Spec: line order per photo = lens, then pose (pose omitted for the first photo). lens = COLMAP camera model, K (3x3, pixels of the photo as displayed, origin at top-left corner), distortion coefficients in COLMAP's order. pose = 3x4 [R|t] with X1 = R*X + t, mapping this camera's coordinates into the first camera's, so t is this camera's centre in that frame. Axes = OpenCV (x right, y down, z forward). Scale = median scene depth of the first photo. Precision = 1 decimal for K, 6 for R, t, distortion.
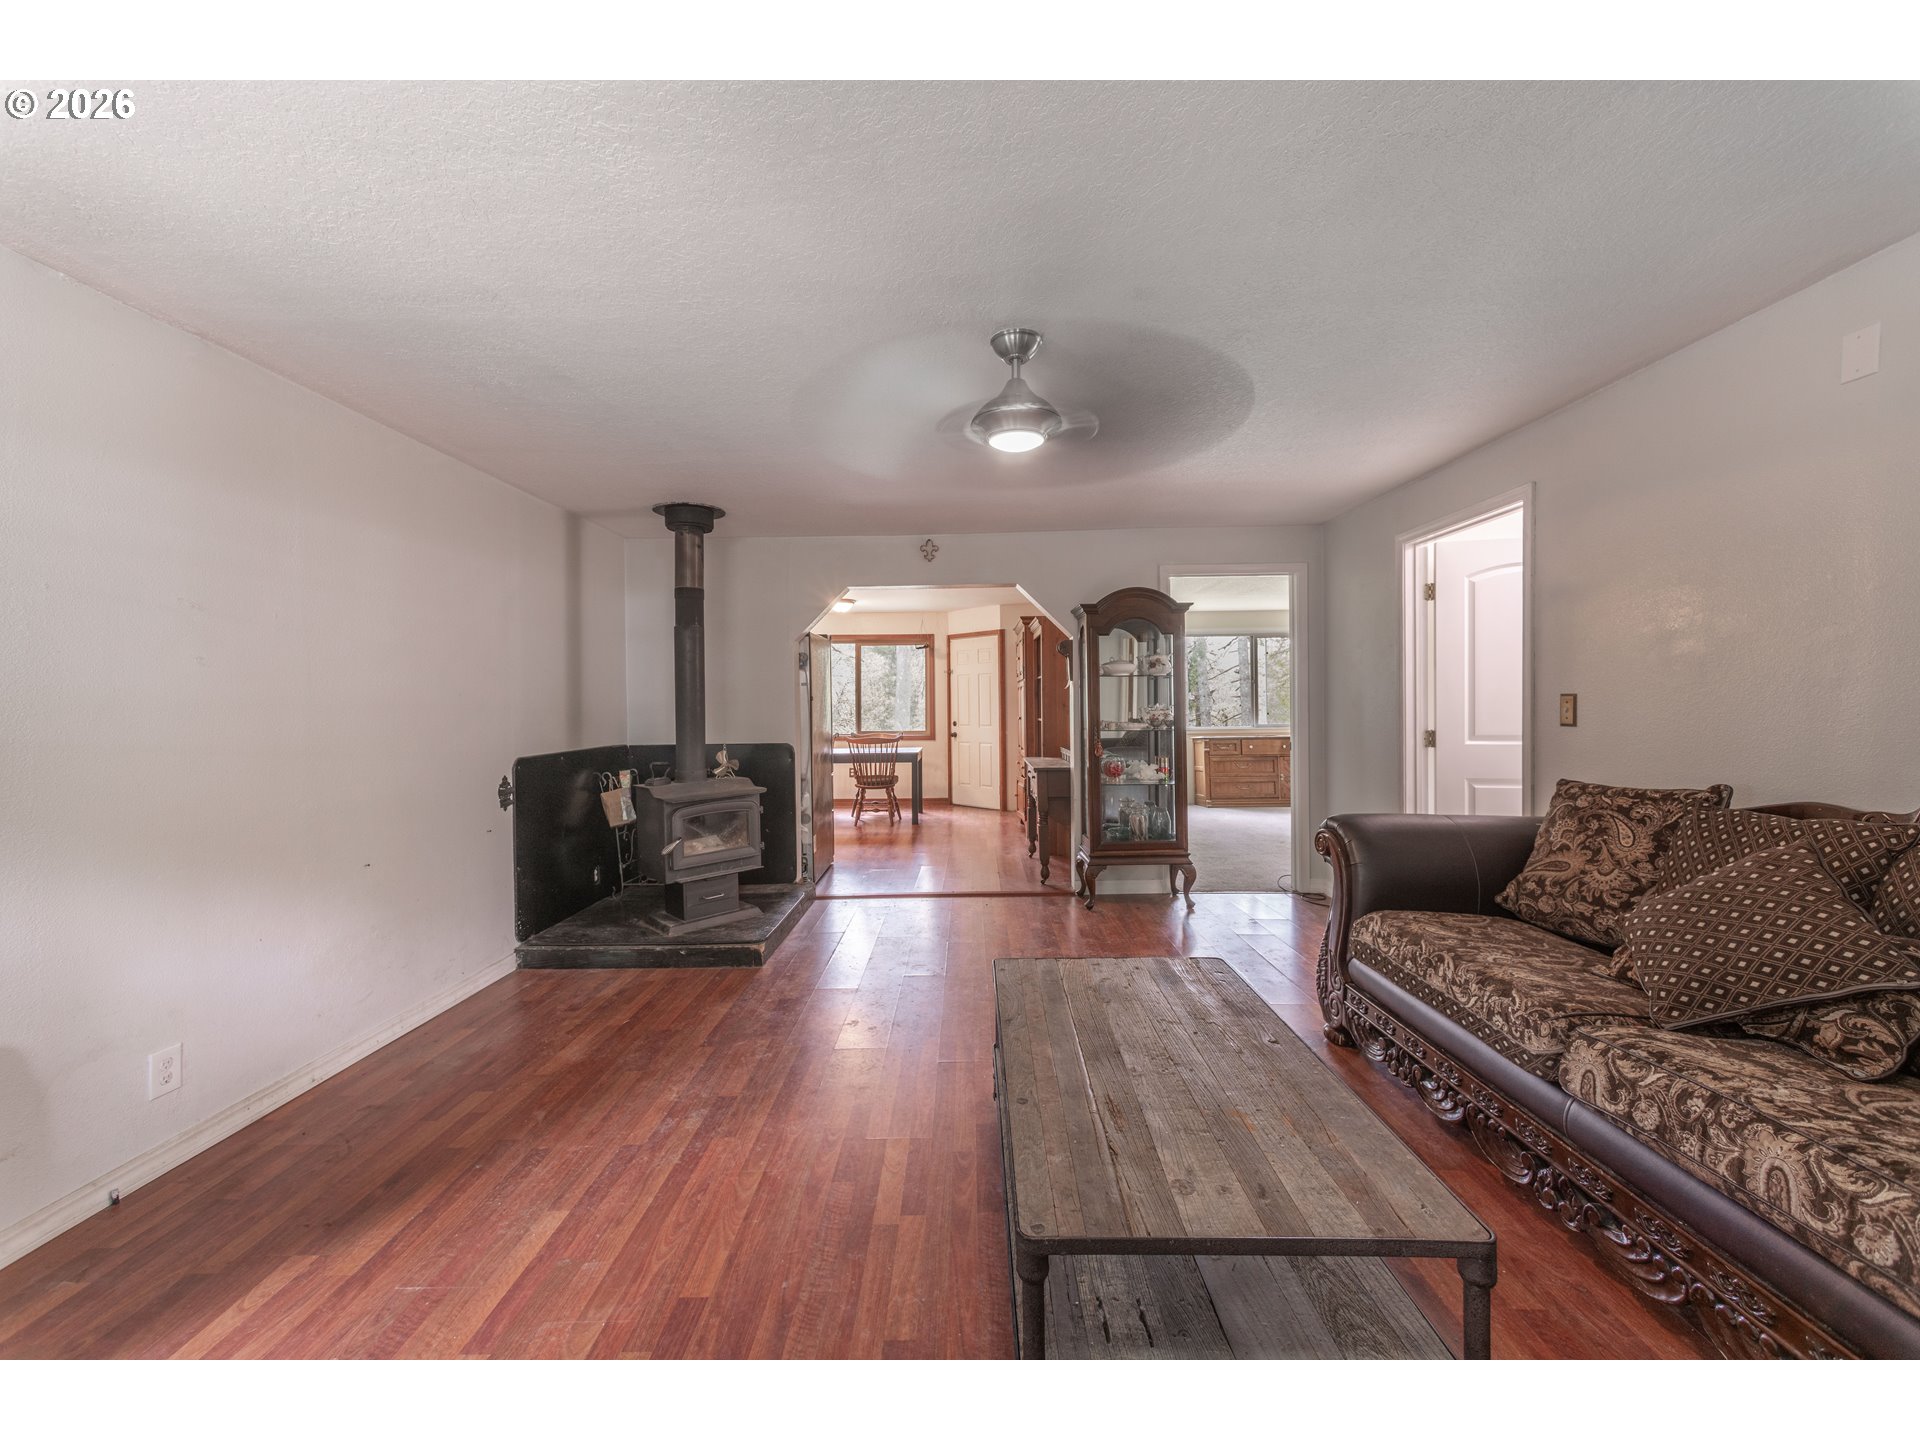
lens RADIAL K [[760.4, 0, 965.4], [0, 760.4, 712.3], [0, 0, 1]] dist [0.005297, 0.001189]
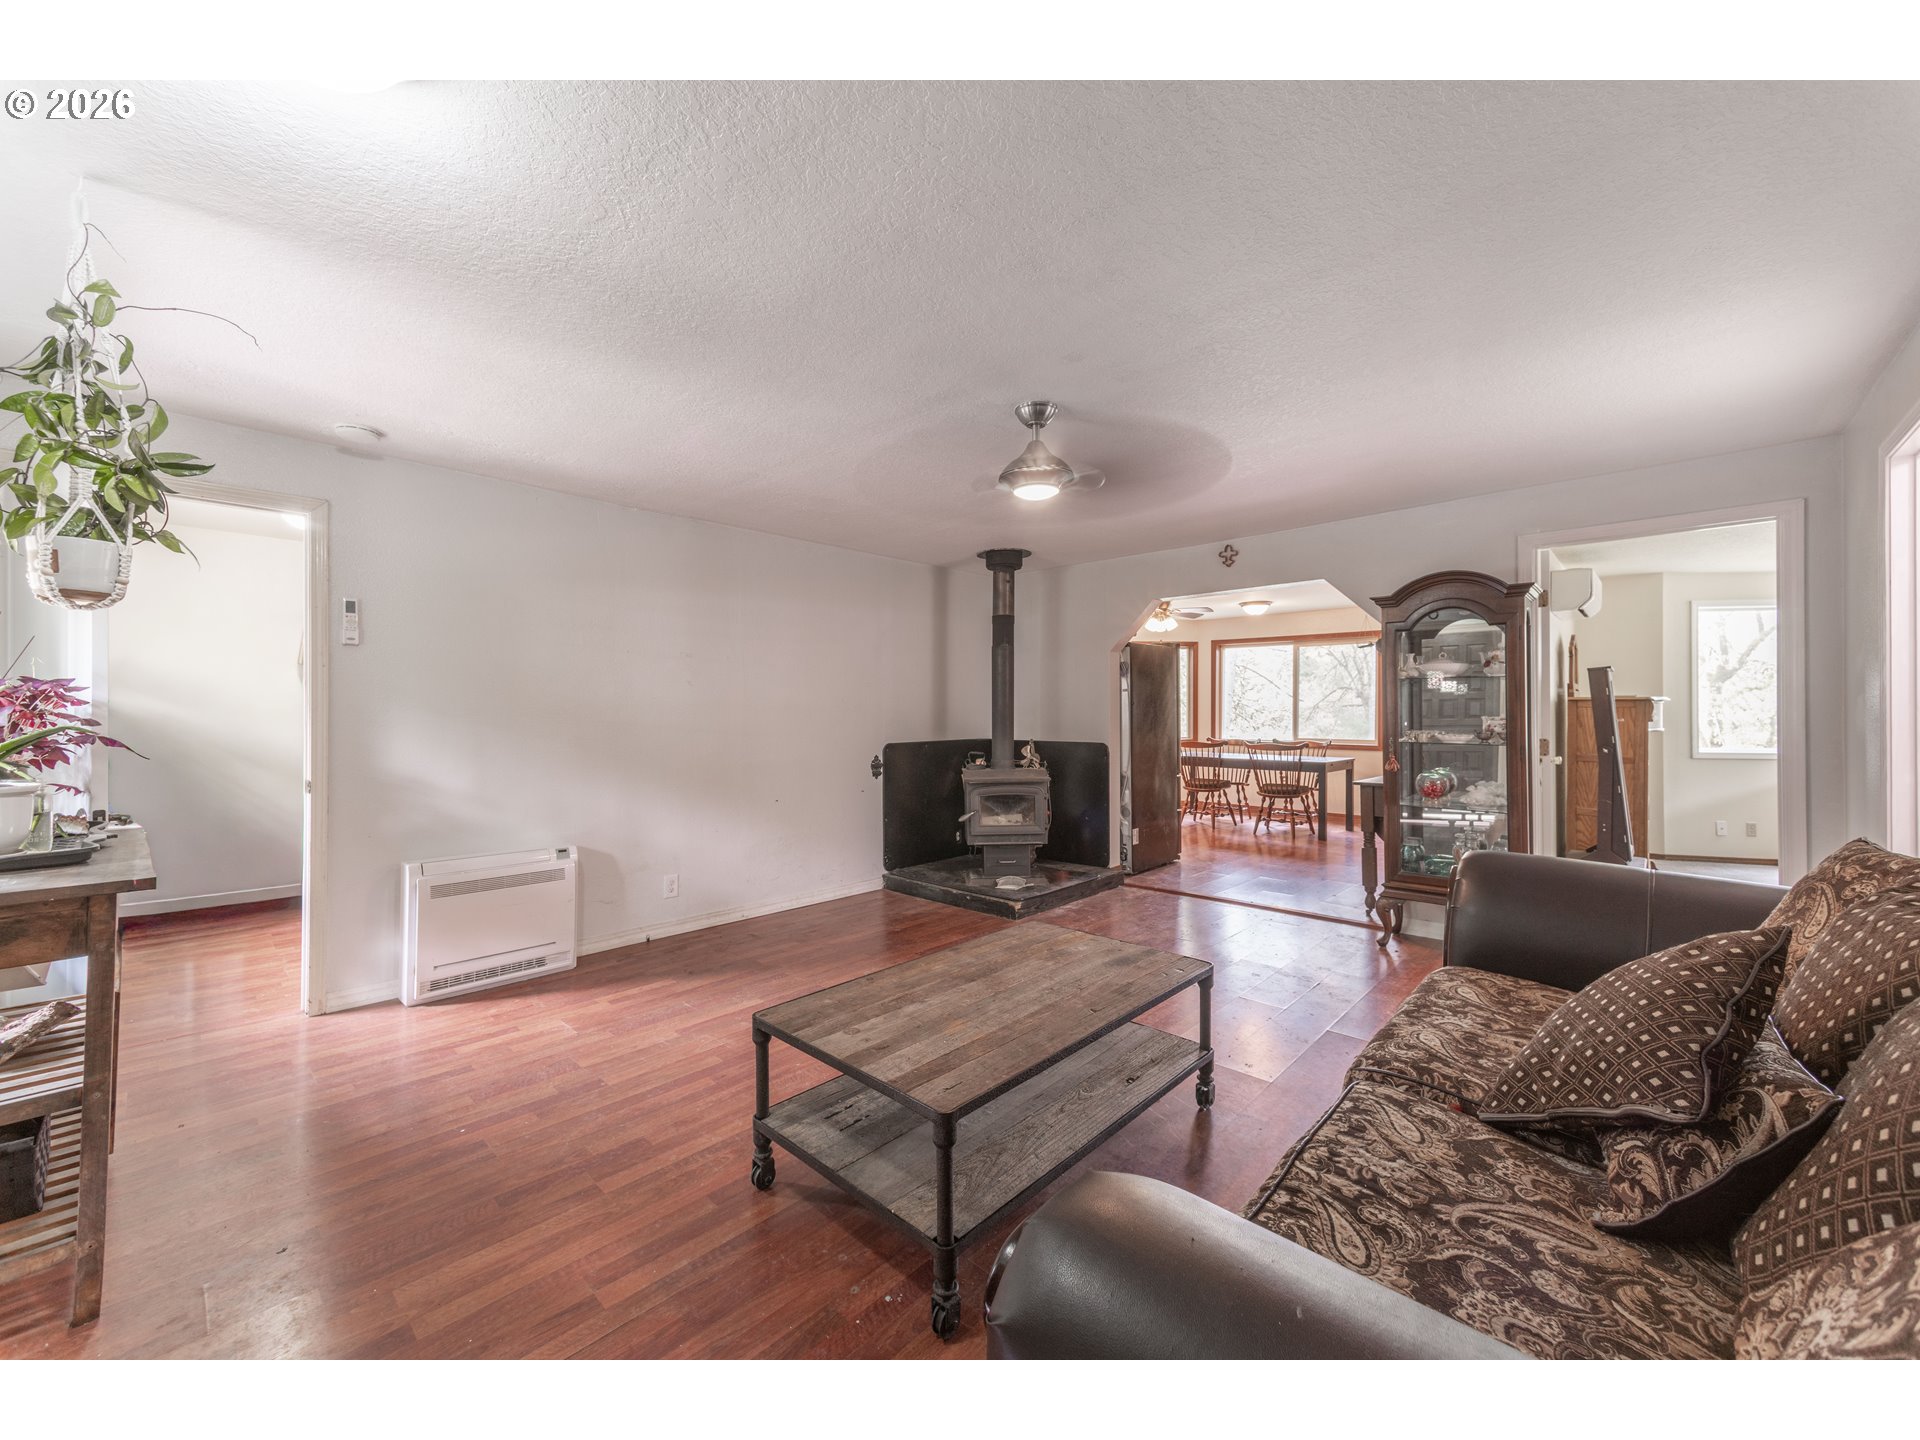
lens RADIAL K [[760.4, 0, 927.4], [0, 760.4, 706.3], [0, 0, 1]] dist [0.005297, 0.001189]
pose [[0.722551, 0.006728, -0.691285, 0.473803], [-0.015524, 0.999858, -0.006495, -0.002945], [0.691143, 0.015424, 0.722553, 0.003820]]
